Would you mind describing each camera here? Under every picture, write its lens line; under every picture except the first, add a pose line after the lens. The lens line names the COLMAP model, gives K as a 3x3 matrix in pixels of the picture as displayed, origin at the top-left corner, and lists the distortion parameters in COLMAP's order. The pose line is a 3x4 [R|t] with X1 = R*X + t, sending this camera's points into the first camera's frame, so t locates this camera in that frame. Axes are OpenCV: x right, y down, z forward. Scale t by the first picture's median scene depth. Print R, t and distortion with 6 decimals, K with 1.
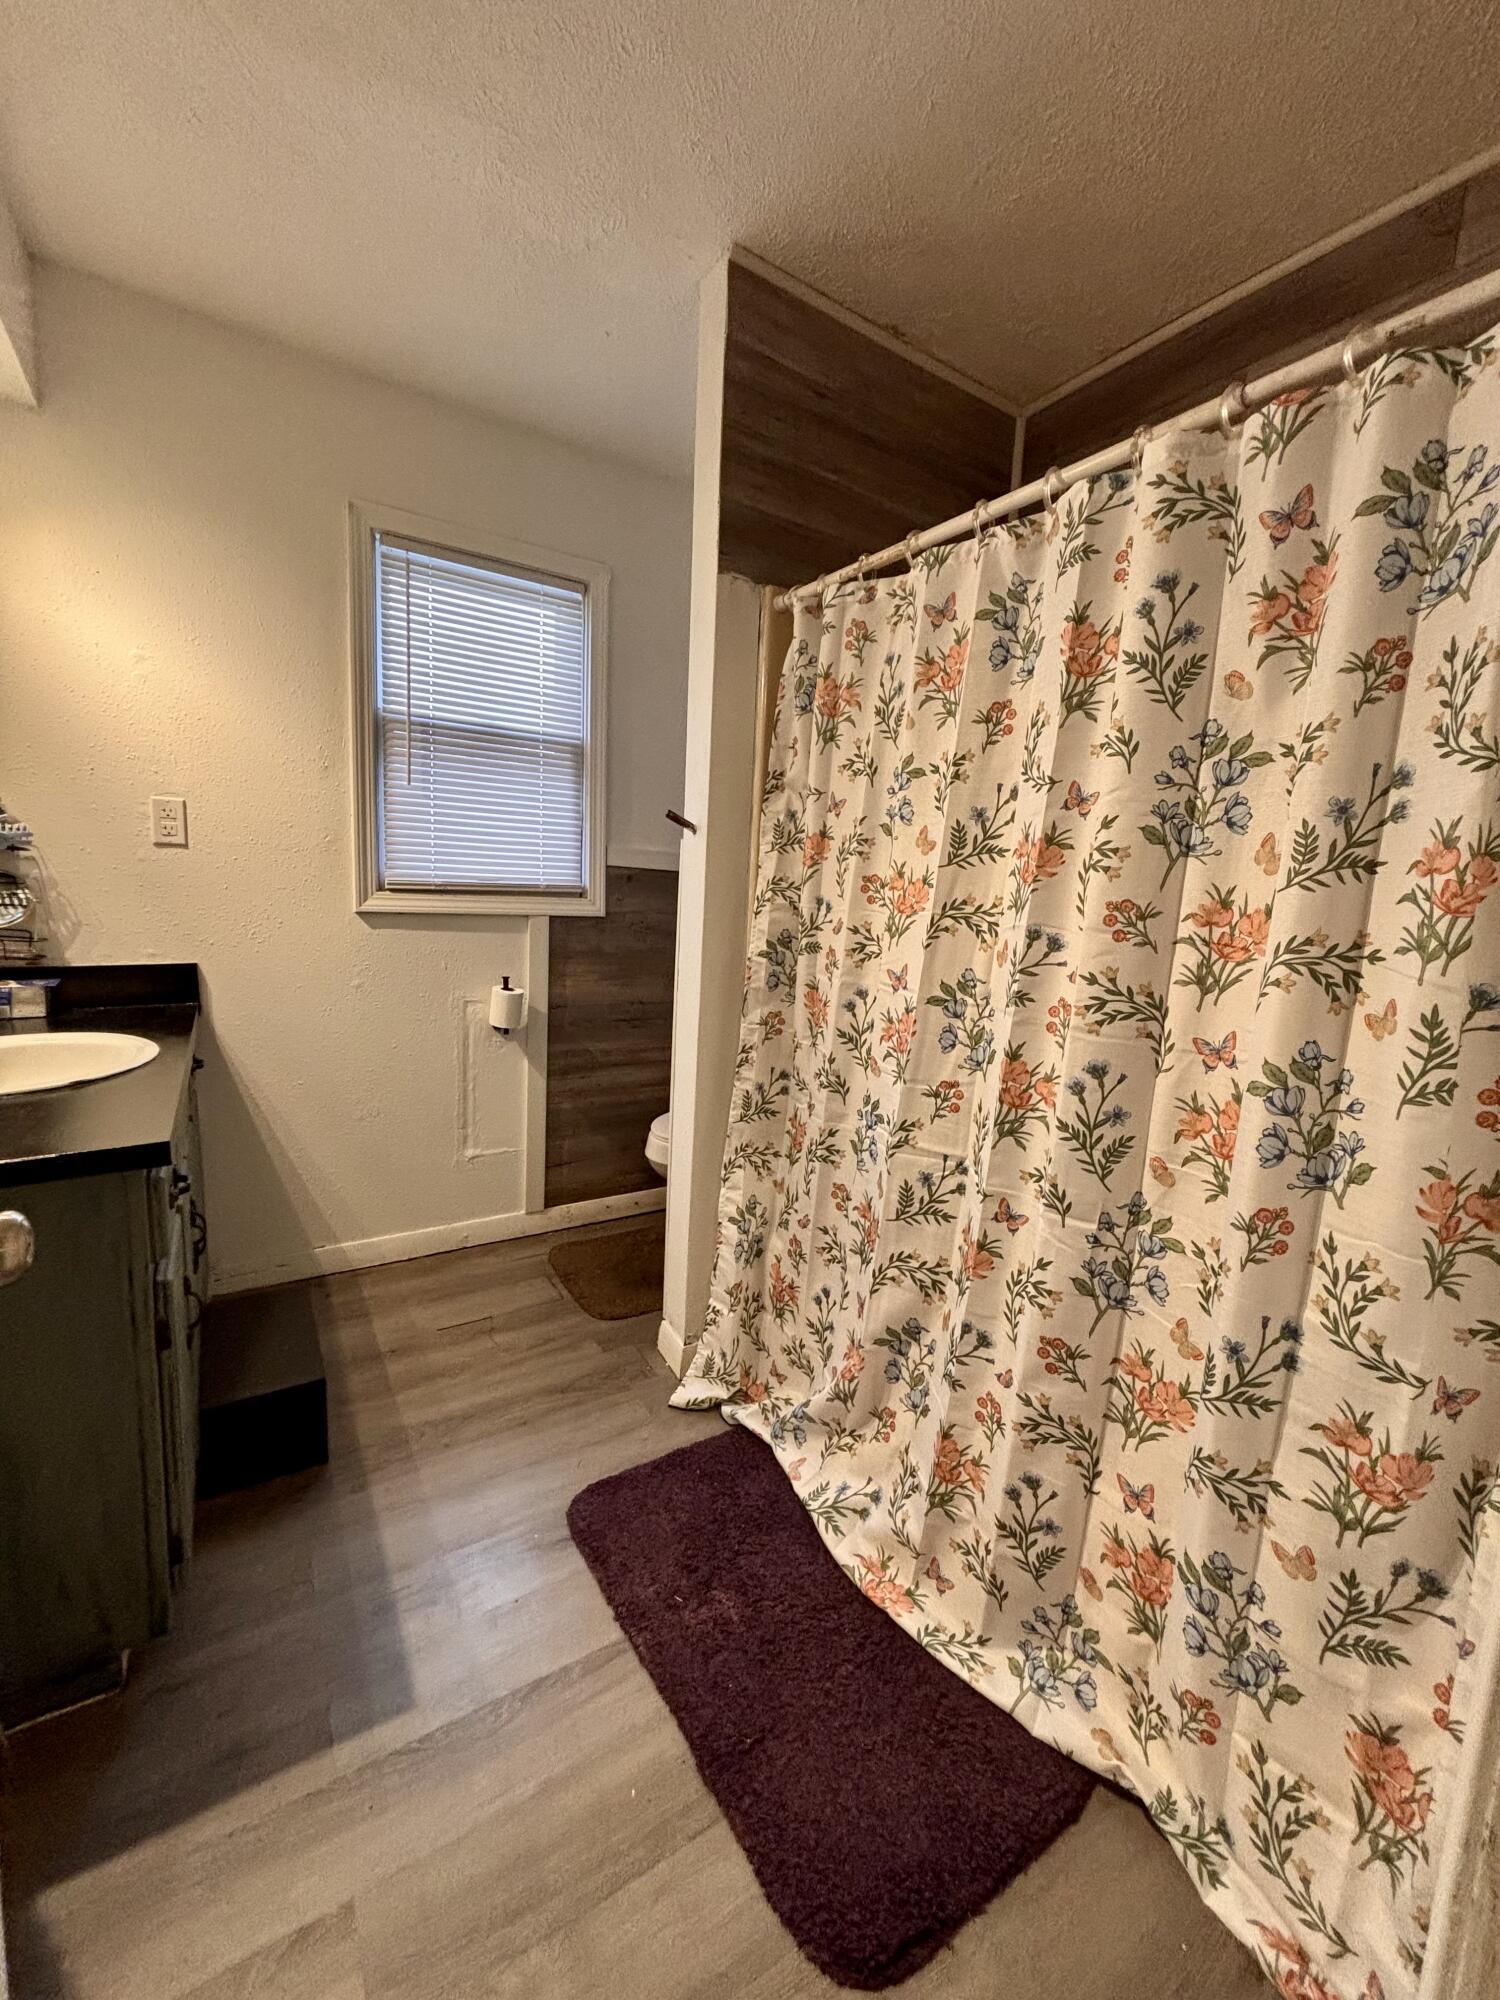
lens RADIAL K [[802.8, 0, 761.6], [0, 802.8, 994.9], [0, 0, 1]] dist [0.002798, -0.002706]
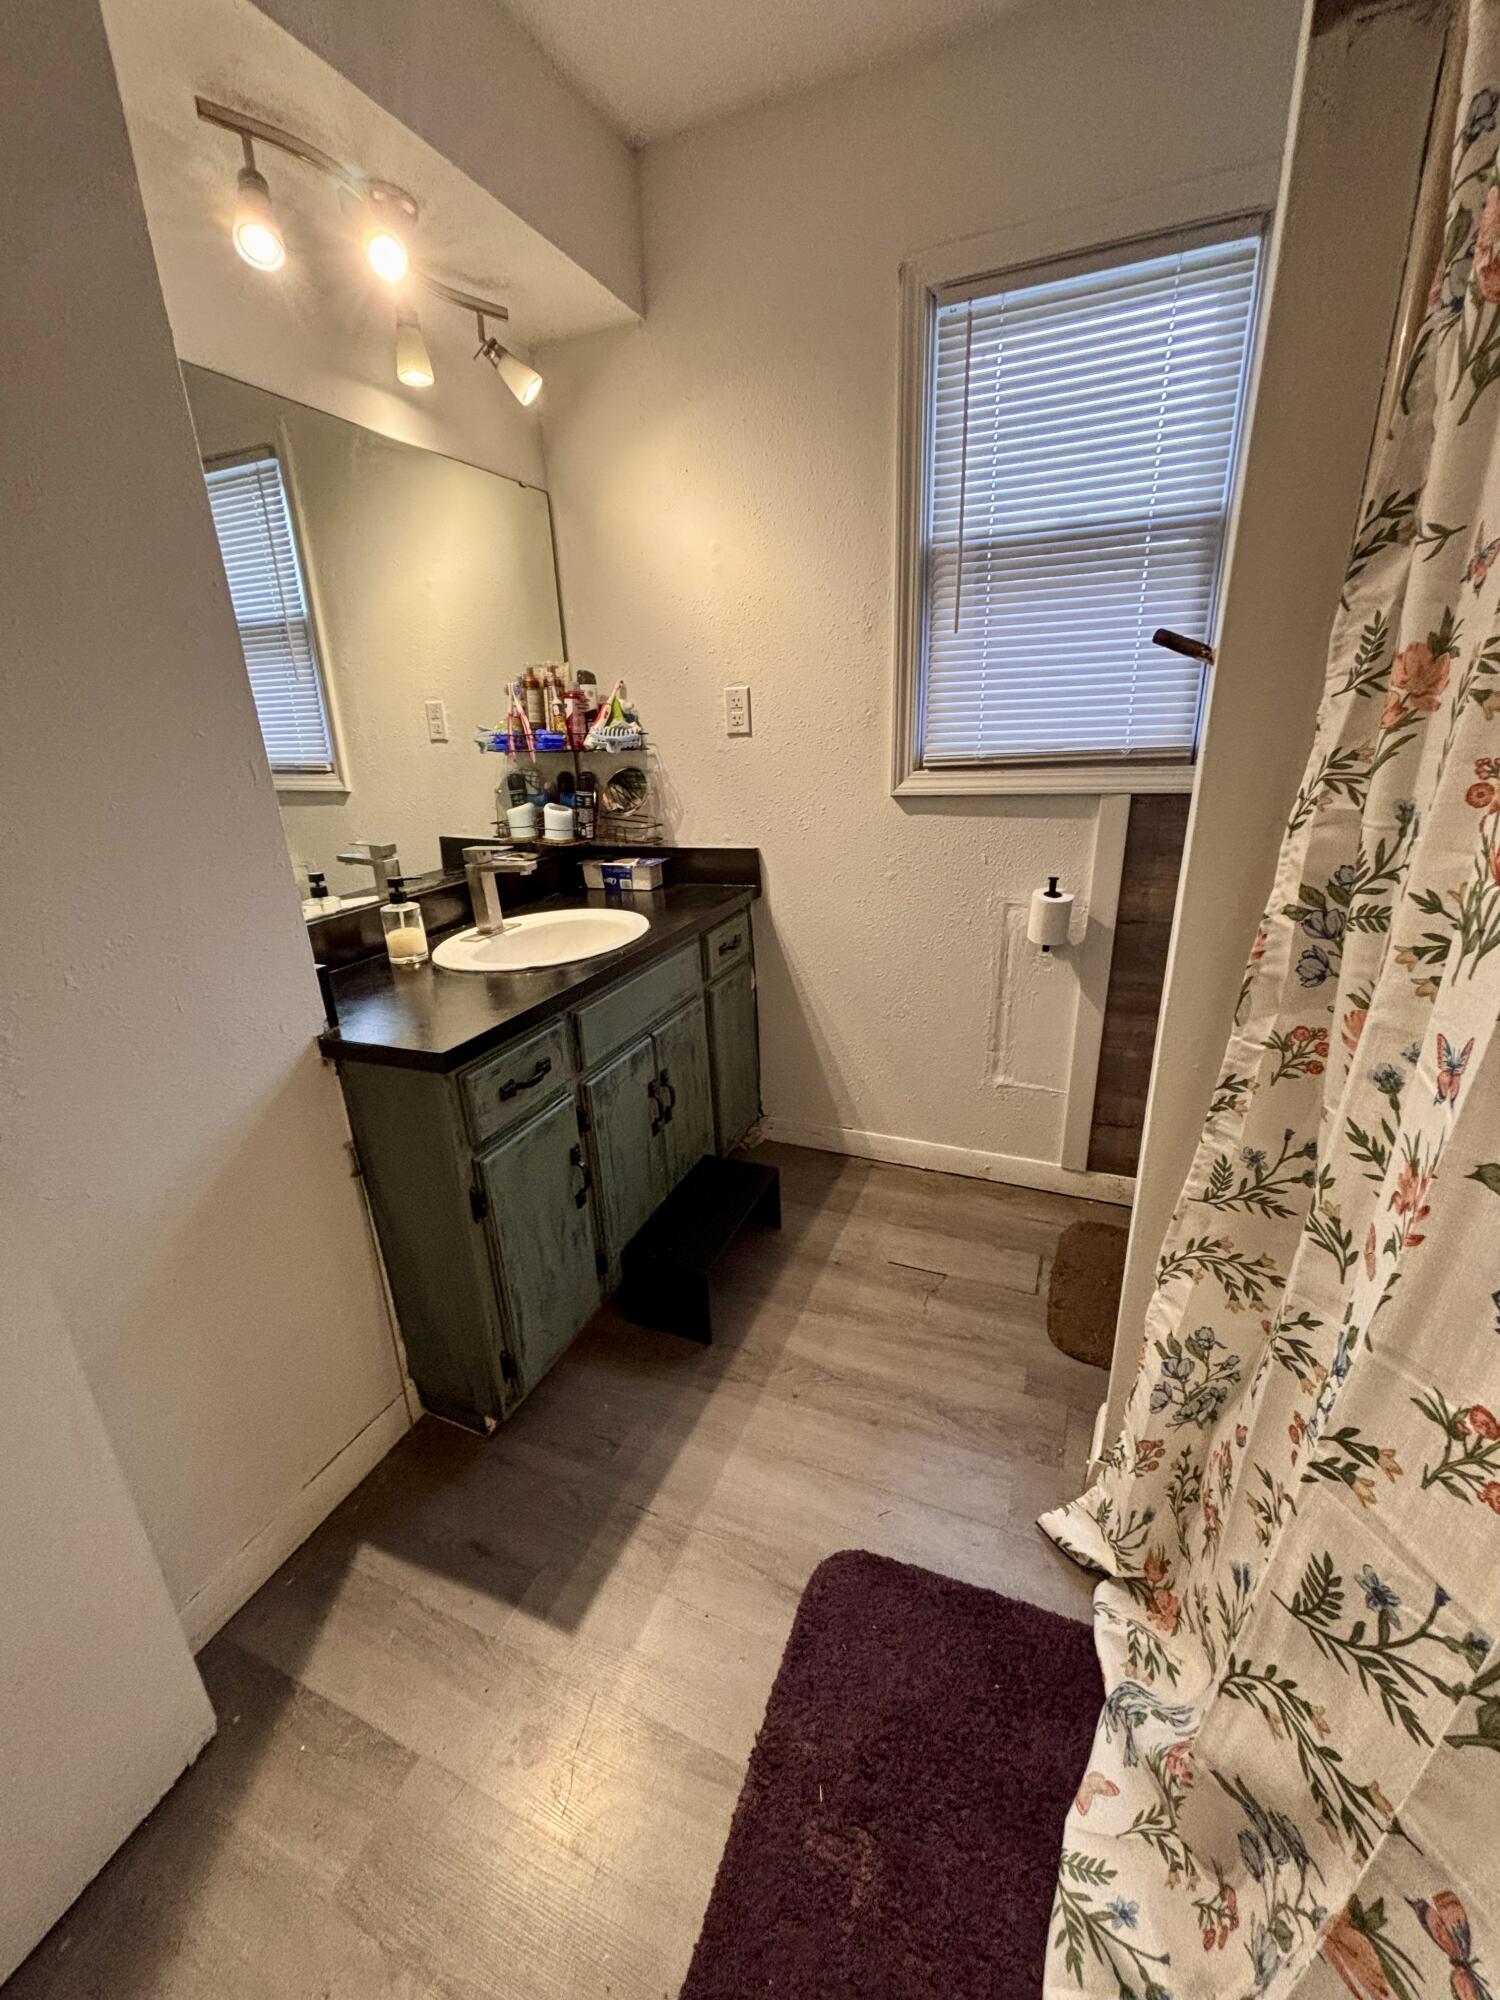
lens RADIAL K [[802.8, 0, 751.2], [0, 802.8, 997.1], [0, 0, 1]] dist [0.002798, -0.002706]
pose [[0.554521, 0.208634, -0.805592, 0.215094], [-0.044267, 0.974087, 0.221800, -0.090222], [0.830991, -0.087331, 0.549387, 0.423834]]
